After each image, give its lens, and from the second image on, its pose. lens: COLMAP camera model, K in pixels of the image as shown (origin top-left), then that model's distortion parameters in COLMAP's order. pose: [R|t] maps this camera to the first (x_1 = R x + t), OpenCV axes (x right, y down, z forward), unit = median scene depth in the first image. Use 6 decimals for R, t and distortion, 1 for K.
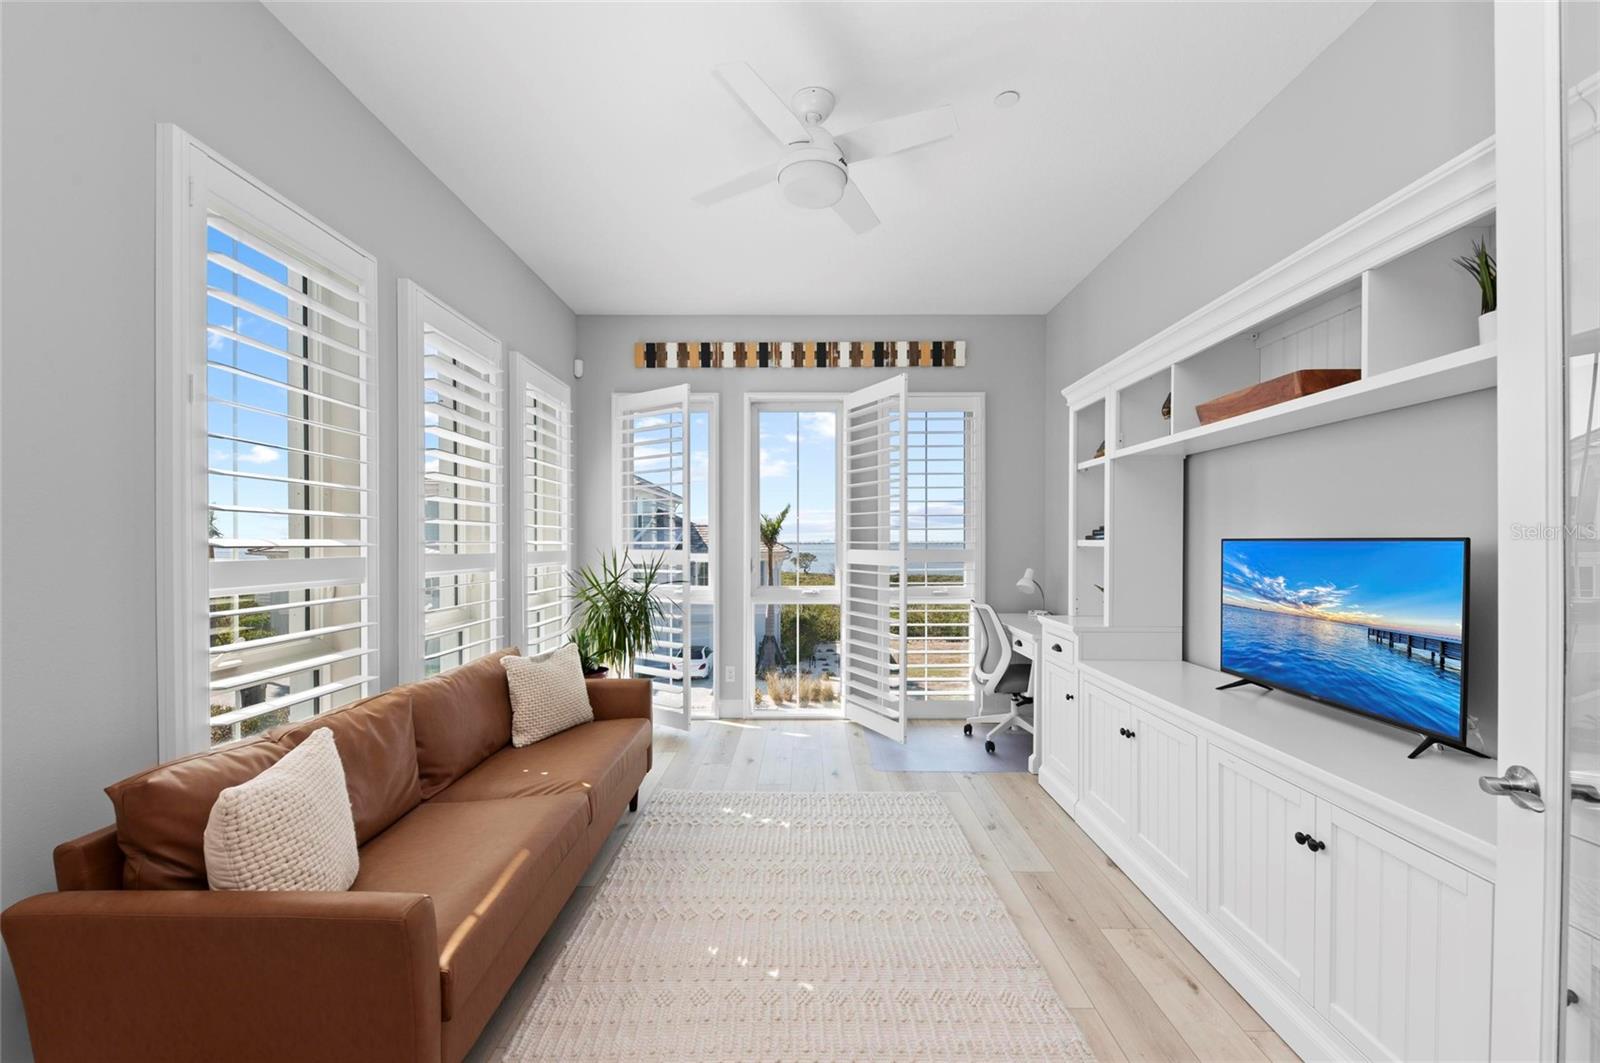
lens RADIAL K [[601.8, 0, 803.1], [0, 601.8, 539.3], [0, 0, 1]] dist [-0.002848, -0.000170]
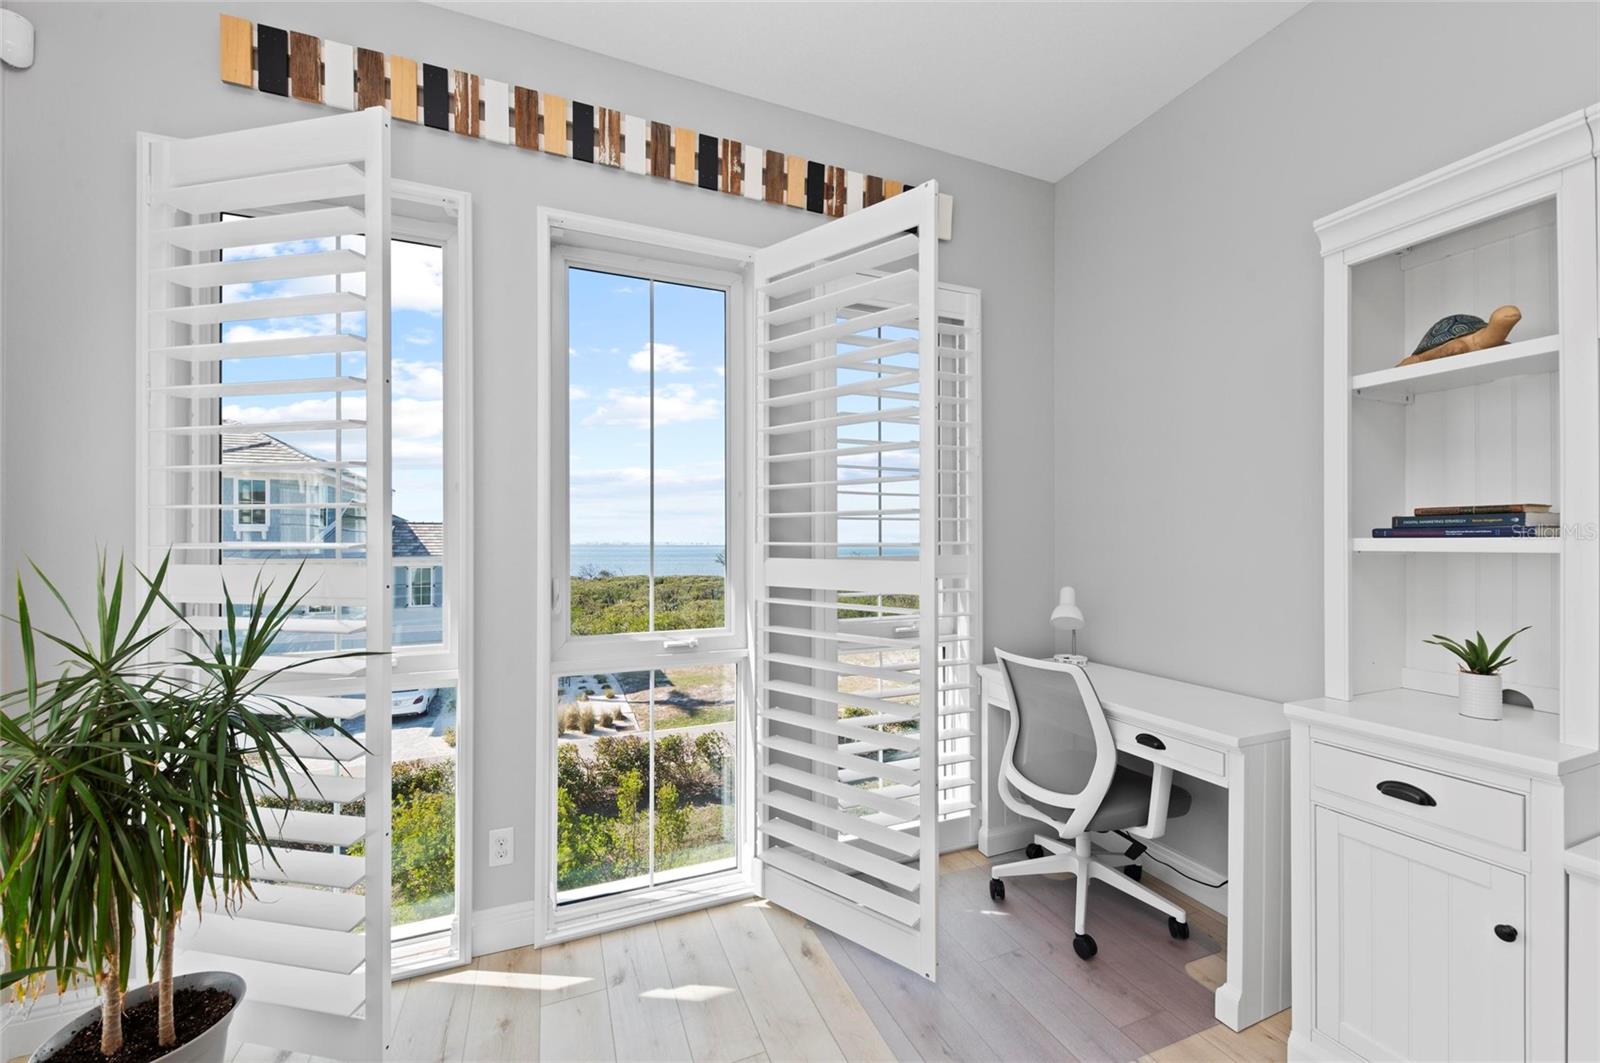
lens RADIAL K [[604.2, 0, 799.7], [0, 604.2, 537.2], [0, 0, 1]] dist [0.009770, -0.006649]
pose [[0.922685, 0.001083, 0.385552, -0.091123], [0.000389, 0.999993, -0.003739, 0.001411], [-0.385553, 0.003600, 0.922678, 0.515643]]
